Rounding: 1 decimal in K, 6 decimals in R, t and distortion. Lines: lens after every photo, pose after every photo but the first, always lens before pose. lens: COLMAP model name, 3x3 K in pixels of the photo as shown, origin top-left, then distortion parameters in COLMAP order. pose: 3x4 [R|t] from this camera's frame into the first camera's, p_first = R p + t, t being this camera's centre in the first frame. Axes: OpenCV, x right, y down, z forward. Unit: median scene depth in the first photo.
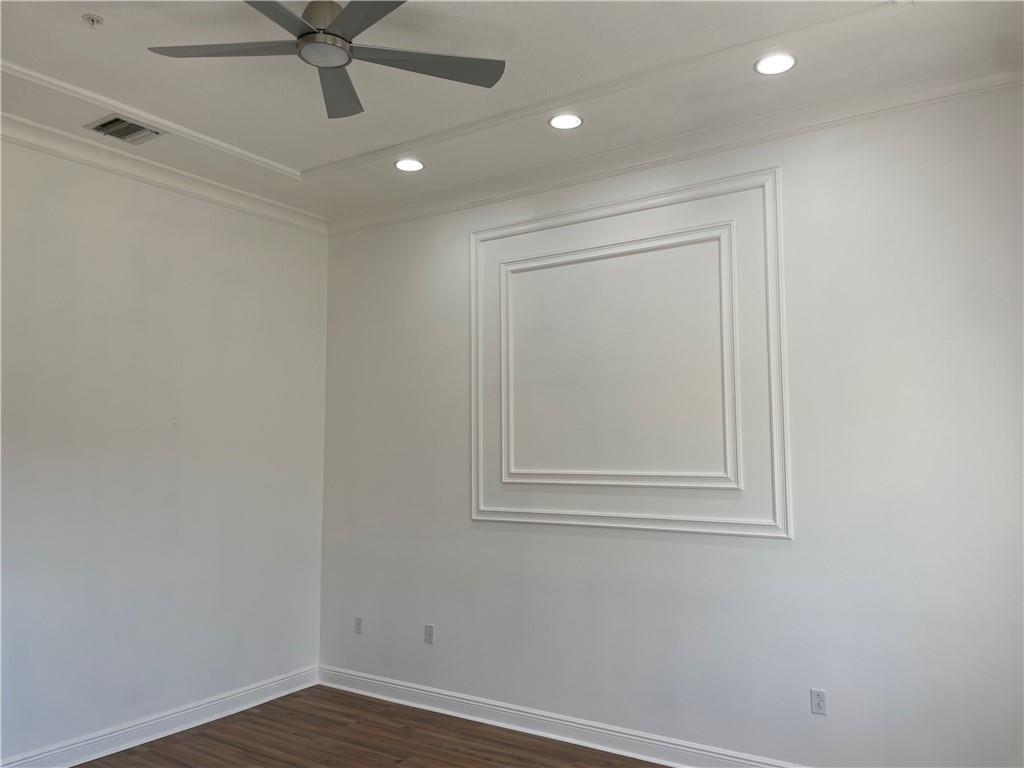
lens RADIAL K [[820.7, 0, 543.5], [0, 820.7, 386.0], [0, 0, 1]] dist [0.030158, -0.002755]
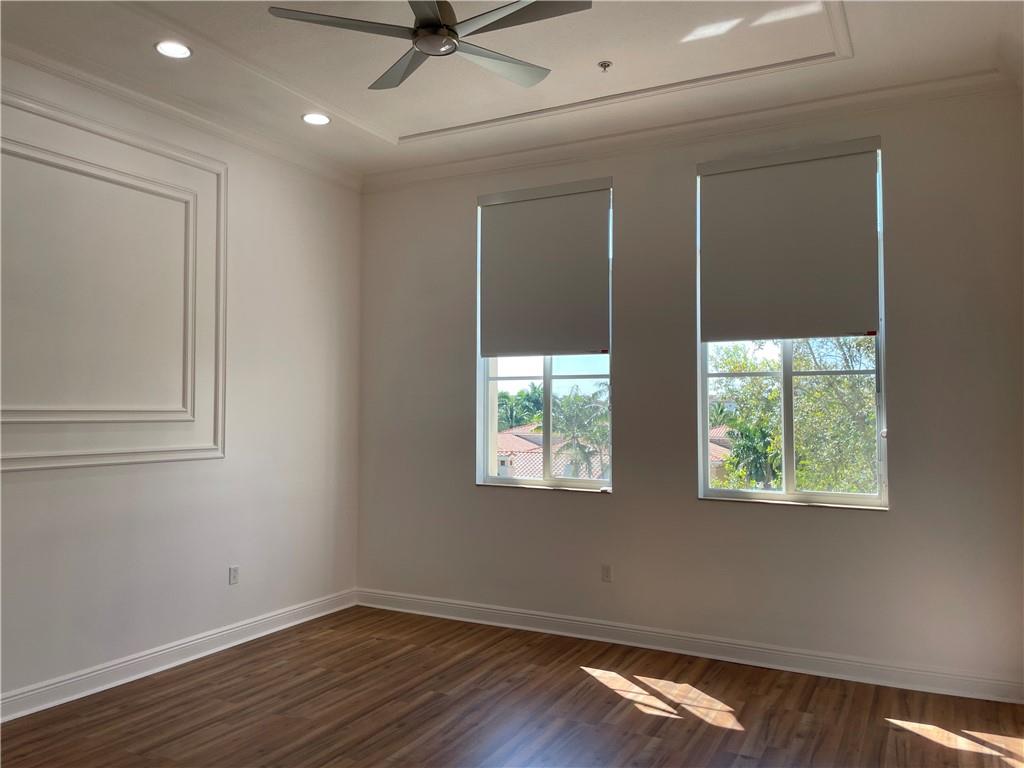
lens RADIAL K [[782.2, 0, 516.9], [0, 782.2, 386.7], [0, 0, 1]] dist [0.091726, -0.125681]
pose [[-0.105253, 0.026855, 0.994083, -1.140790], [-0.099324, 0.994353, -0.037379, 0.085809], [-0.989473, -0.102671, -0.101991, 0.794418]]
